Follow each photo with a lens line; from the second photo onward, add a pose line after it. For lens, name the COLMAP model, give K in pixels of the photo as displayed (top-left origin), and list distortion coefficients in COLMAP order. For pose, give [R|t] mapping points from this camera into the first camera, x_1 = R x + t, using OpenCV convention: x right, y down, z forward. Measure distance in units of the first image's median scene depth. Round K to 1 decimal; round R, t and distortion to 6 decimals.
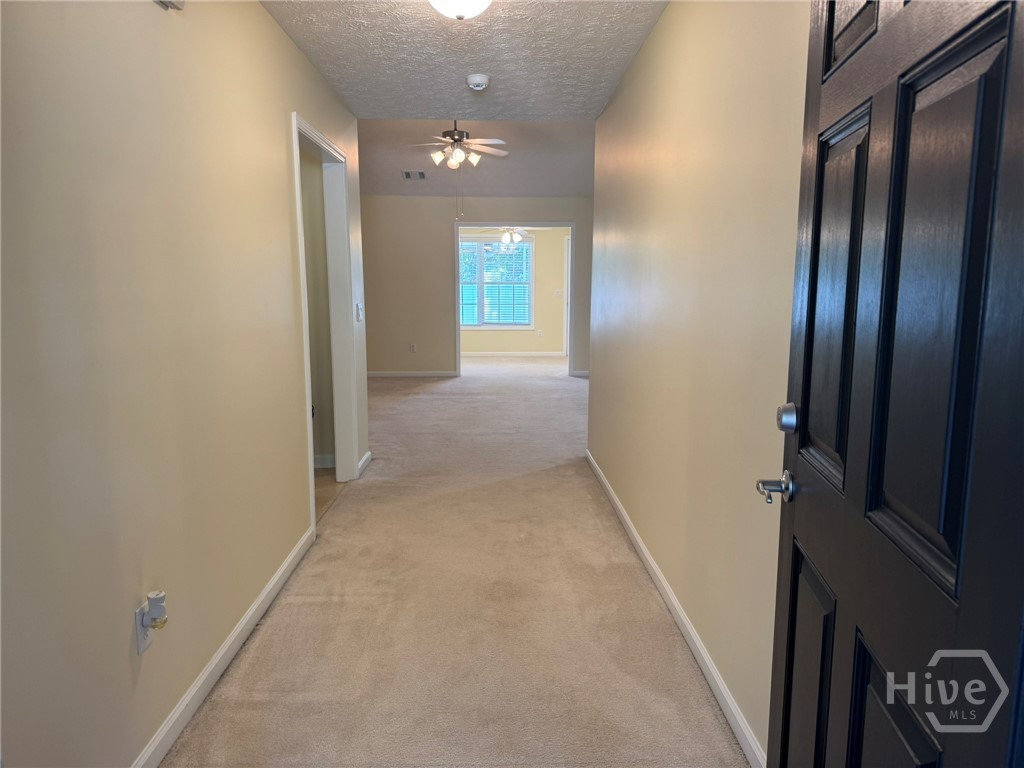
lens RADIAL K [[715.0, 0, 512.0], [0, 715.0, 384.0], [0, 0, 1]] dist [0.150449, -0.233905]
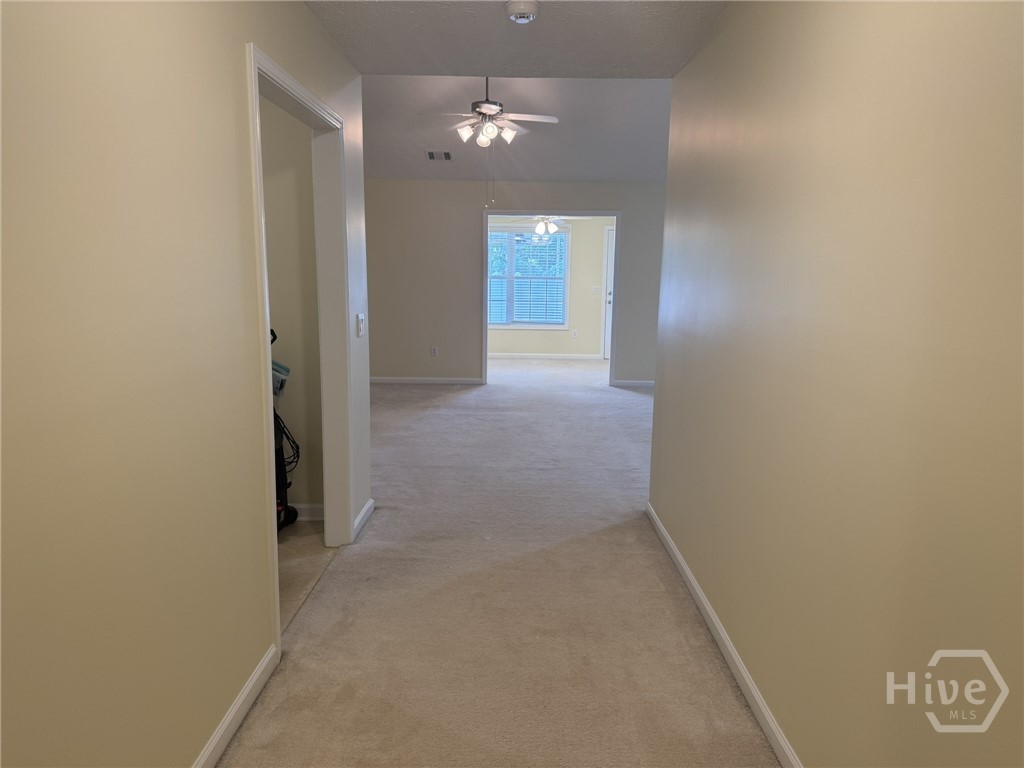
lens RADIAL K [[715.0, 0, 512.0], [0, 715.0, 384.0], [0, 0, 1]] dist [0.150449, -0.233905]
pose [[0.999233, 0.018667, -0.034411, -0.016188], [-0.018138, 0.999713, 0.015621, -0.040533], [0.034693, -0.014985, 0.999286, 0.181144]]
